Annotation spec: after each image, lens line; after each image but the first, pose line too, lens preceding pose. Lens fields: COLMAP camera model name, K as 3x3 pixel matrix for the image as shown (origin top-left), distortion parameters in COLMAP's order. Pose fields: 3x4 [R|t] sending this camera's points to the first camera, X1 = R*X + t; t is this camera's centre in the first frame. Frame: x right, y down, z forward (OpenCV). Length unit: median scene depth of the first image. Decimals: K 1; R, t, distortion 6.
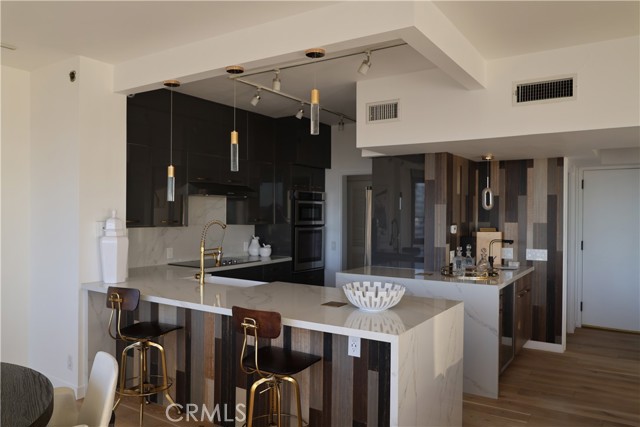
lens RADIAL K [[482.1, 0, 322.2], [0, 482.1, 218.3], [0, 0, 1]] dist [-0.009816, -0.004933]
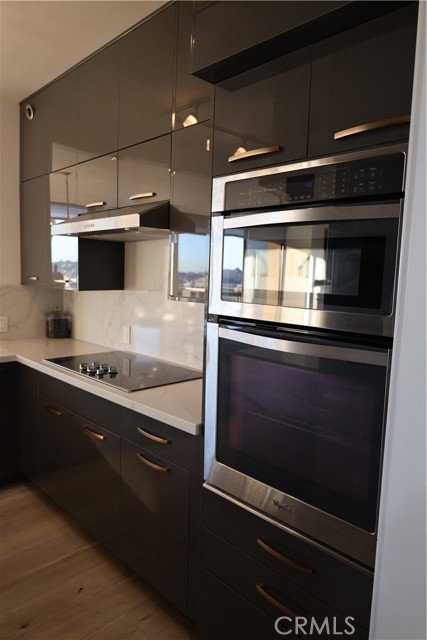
lens RADIAL K [[435.5, 0, 213.5], [0, 435.5, 320.0], [0, 0, 1]] dist [-0.010448, 0.000350]
pose [[-0.216953, 0.086023, -0.972384, 0.200576], [-0.044417, 0.994208, 0.097864, -0.007306], [0.975171, 0.064422, -0.211876, 1.189448]]
